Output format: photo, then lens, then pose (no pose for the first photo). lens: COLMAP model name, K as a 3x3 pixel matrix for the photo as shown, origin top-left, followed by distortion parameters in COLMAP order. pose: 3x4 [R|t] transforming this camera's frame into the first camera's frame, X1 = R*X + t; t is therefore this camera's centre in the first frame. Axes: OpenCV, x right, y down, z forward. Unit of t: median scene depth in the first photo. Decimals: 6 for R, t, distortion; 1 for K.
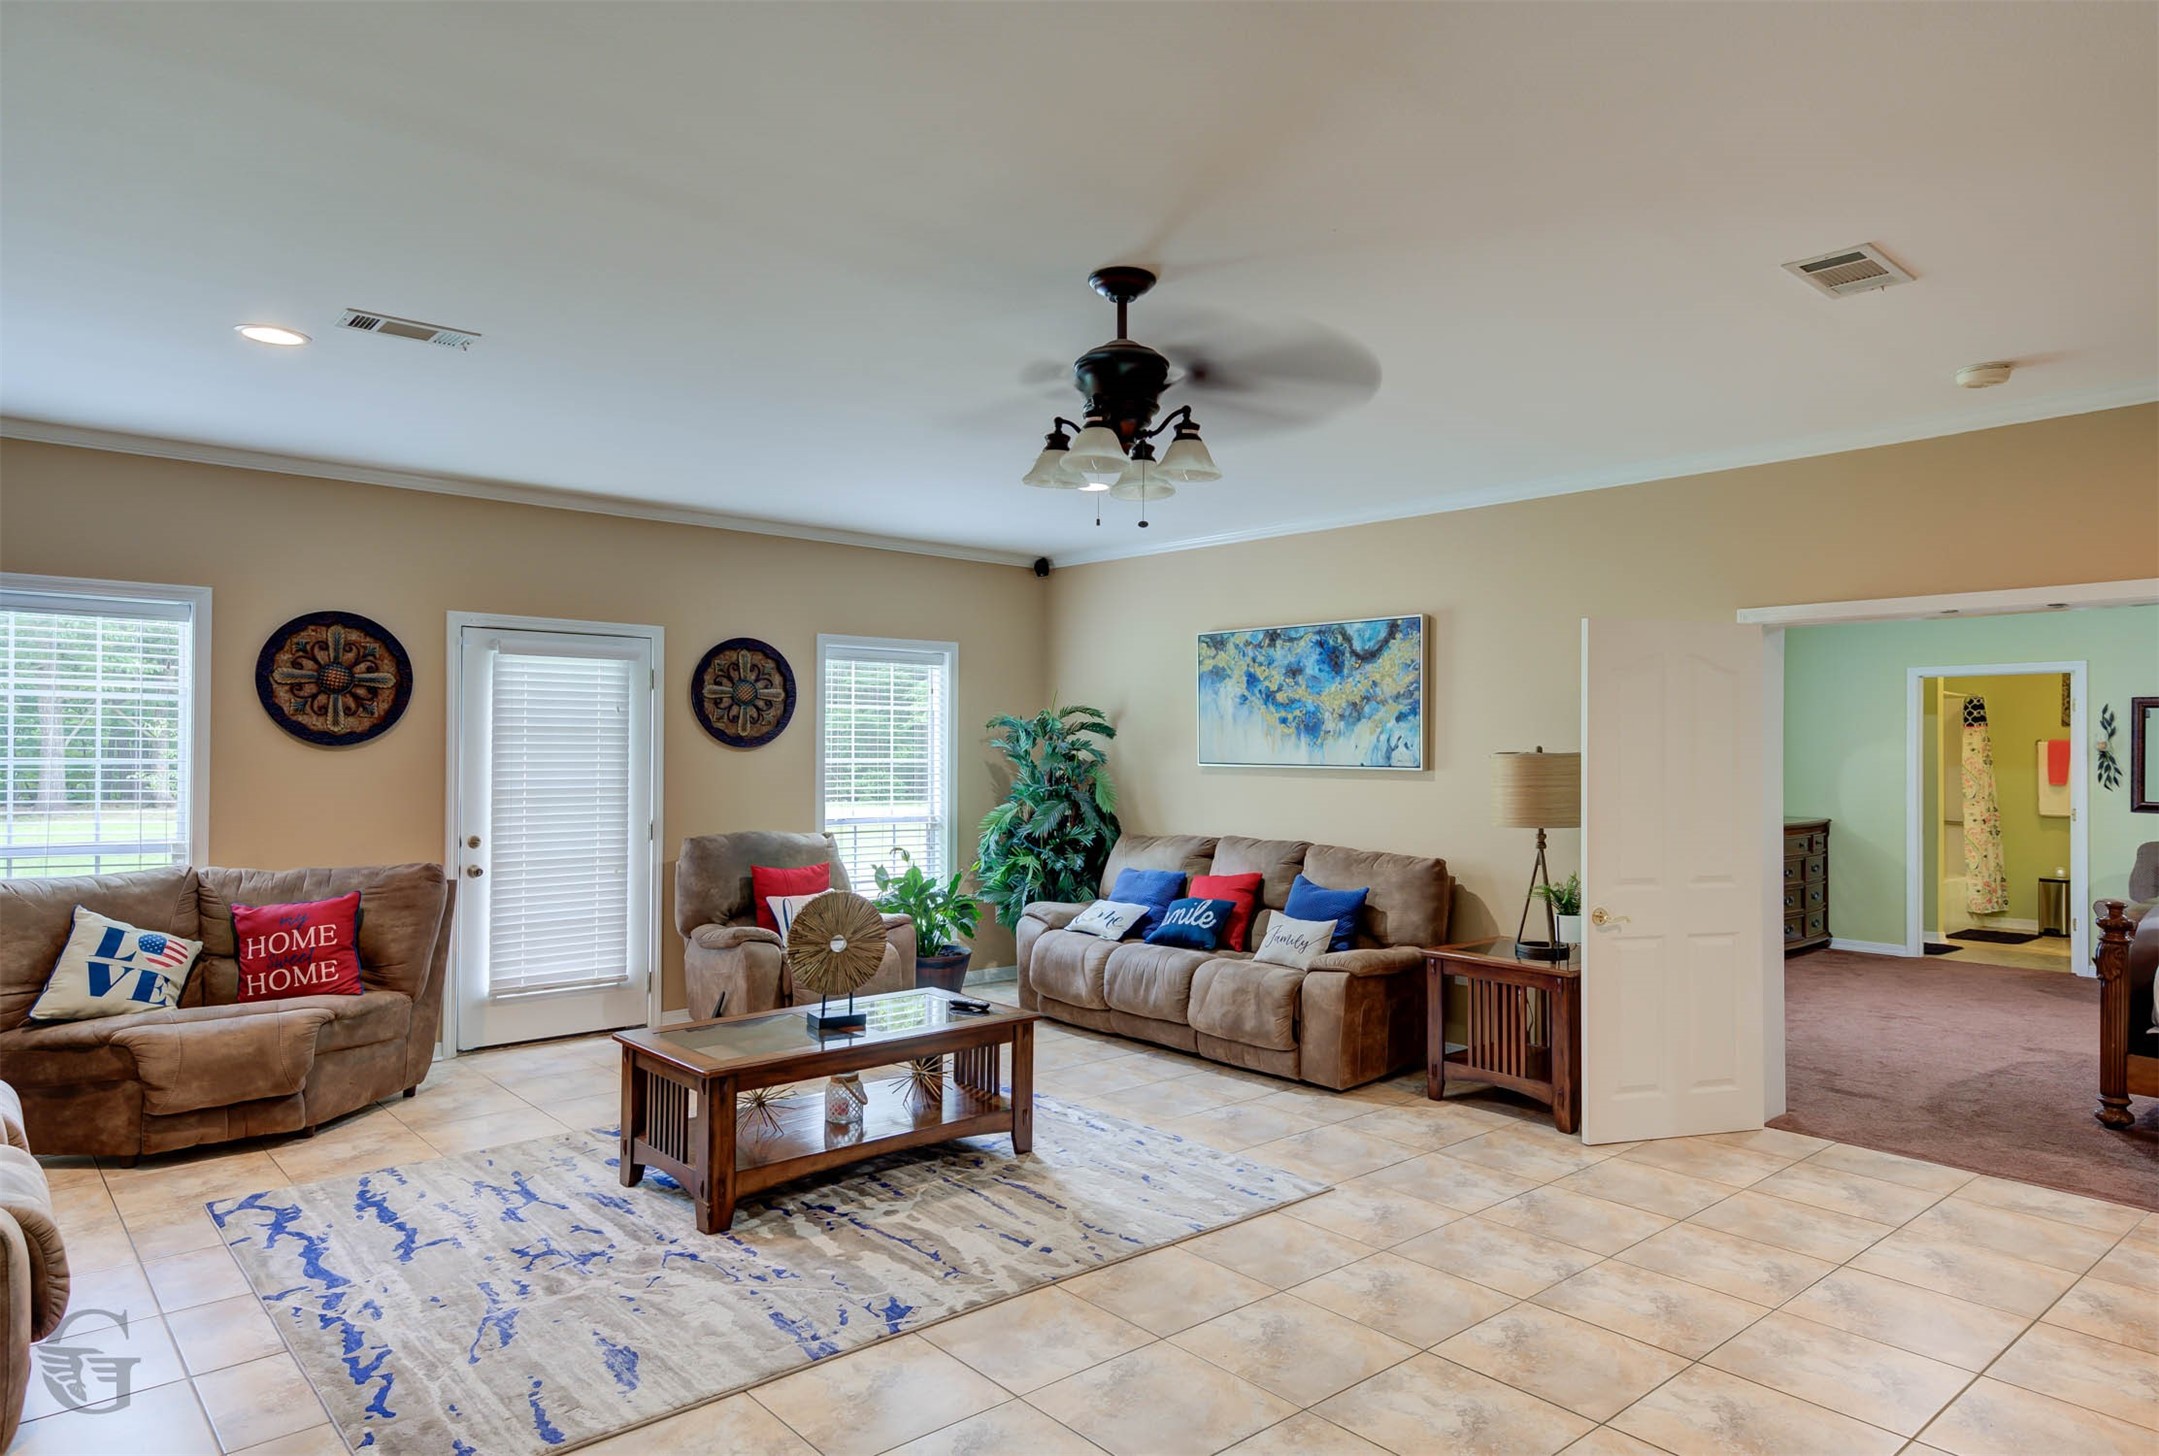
lens RADIAL K [[1299.1, 0, 1106.3], [0, 1299.1, 738.3], [0, 0, 1]] dist [0.033106, -0.000374]
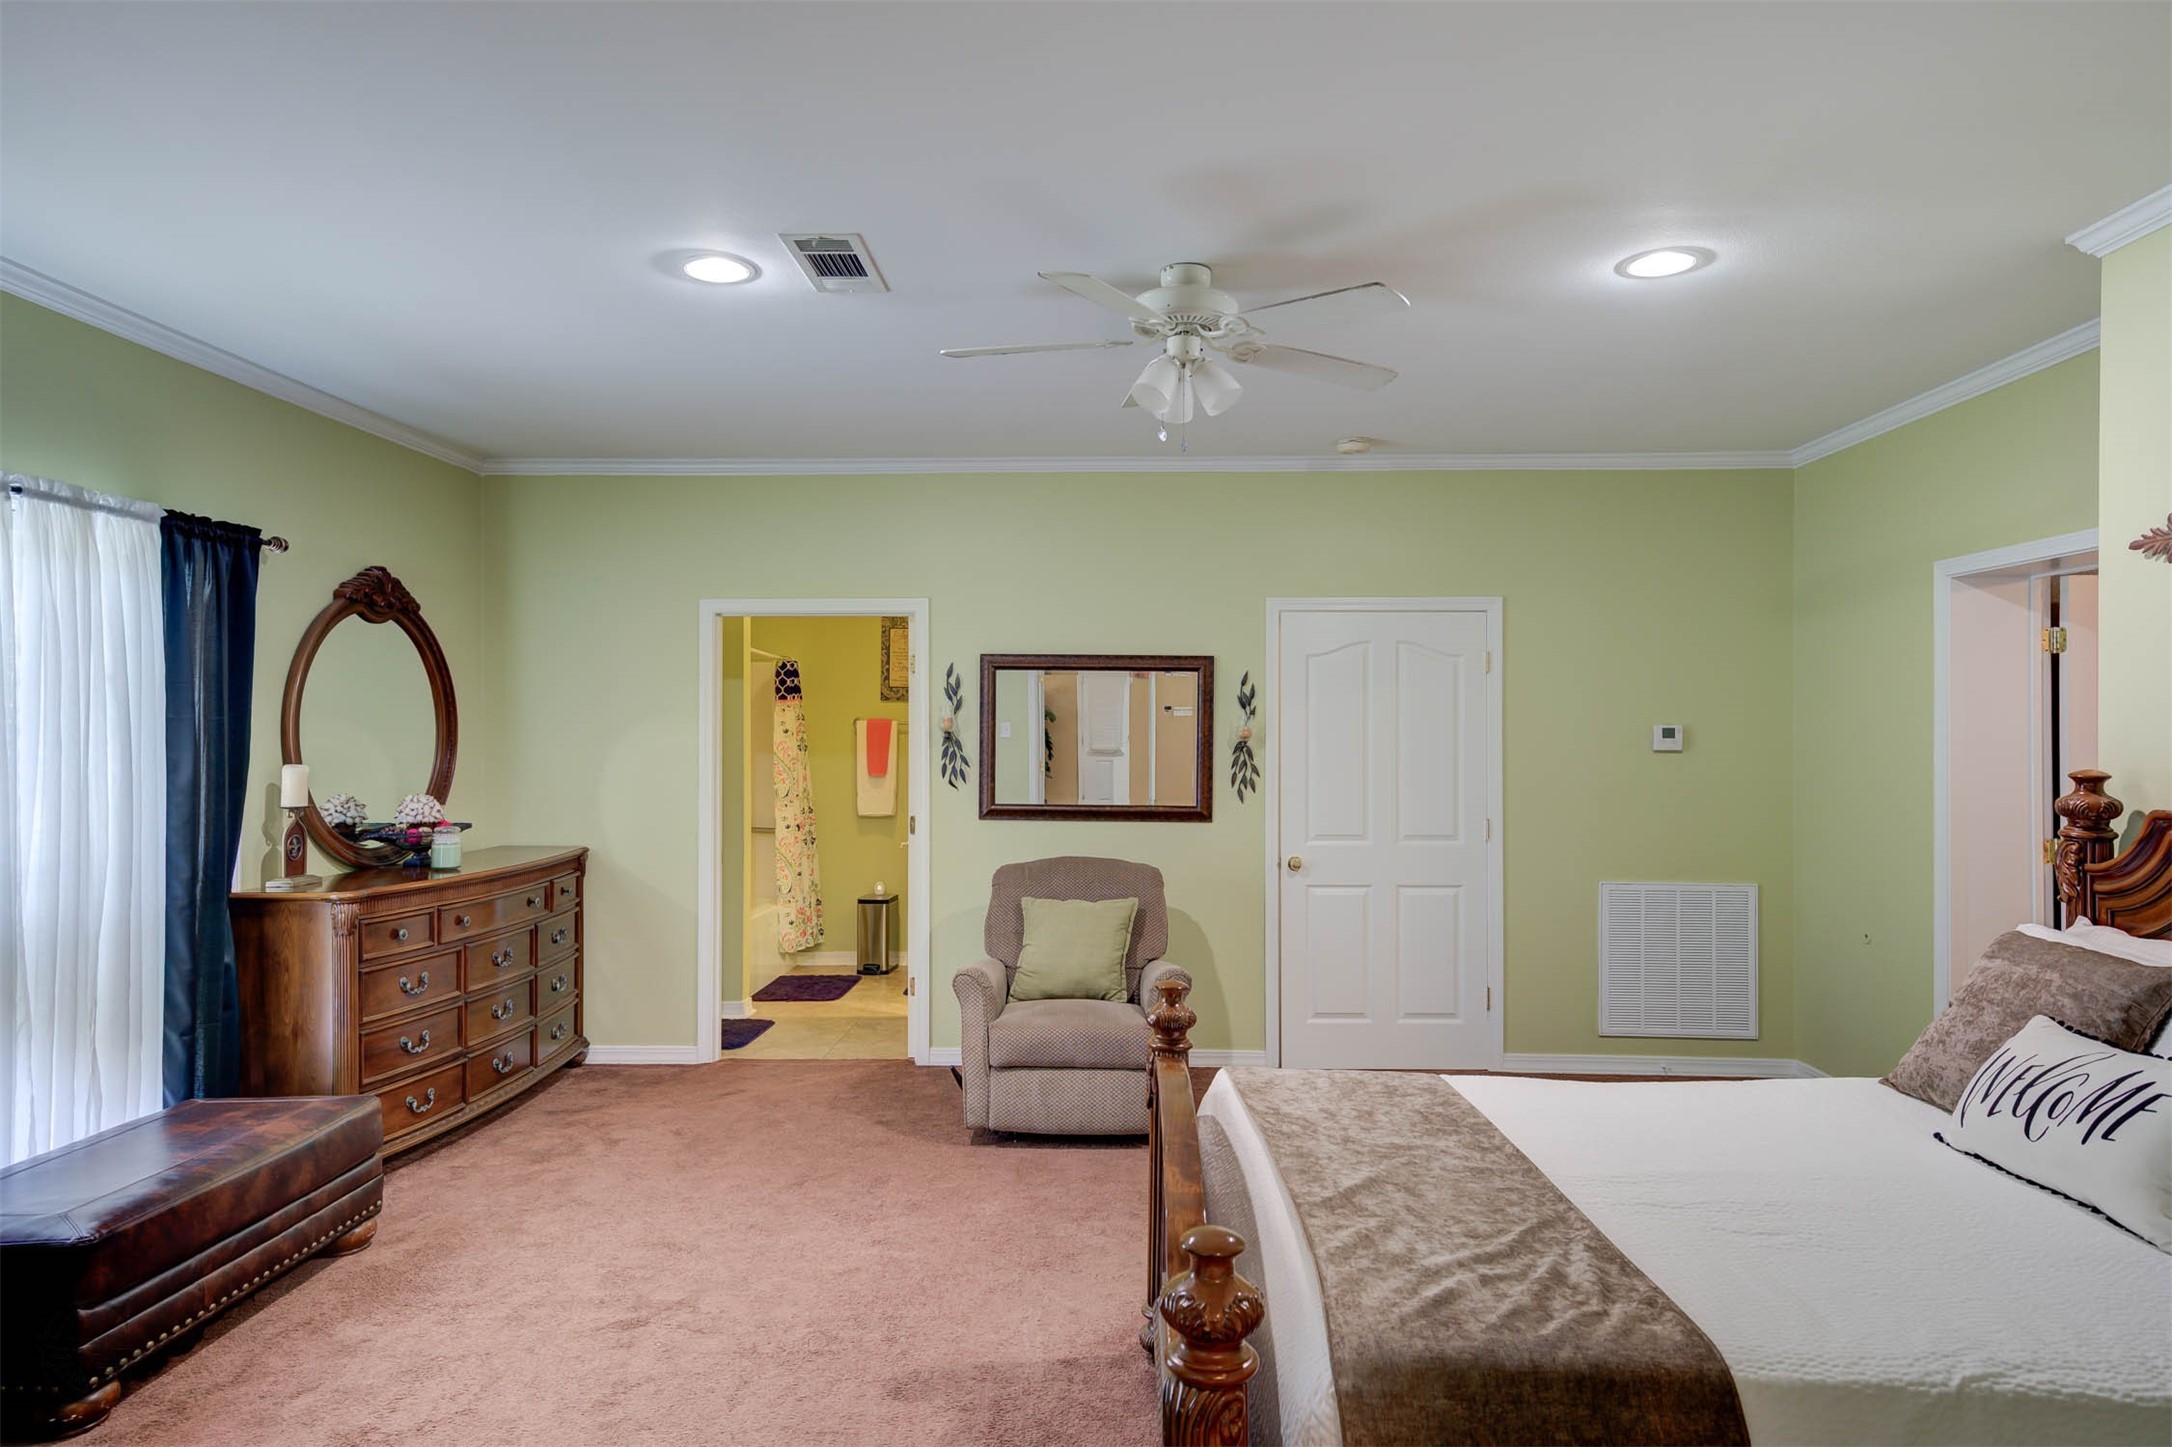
lens RADIAL K [[1306.9, 0, 1097.7], [0, 1306.9, 727.5], [0, 0, 1]] dist [0.033106, -0.000374]
pose [[0.681721, -0.000157, 0.731612, 0.273496], [-0.002736, 0.999992, 0.002764, 0.004802], [-0.731607, -0.003886, 0.681716, 0.423838]]
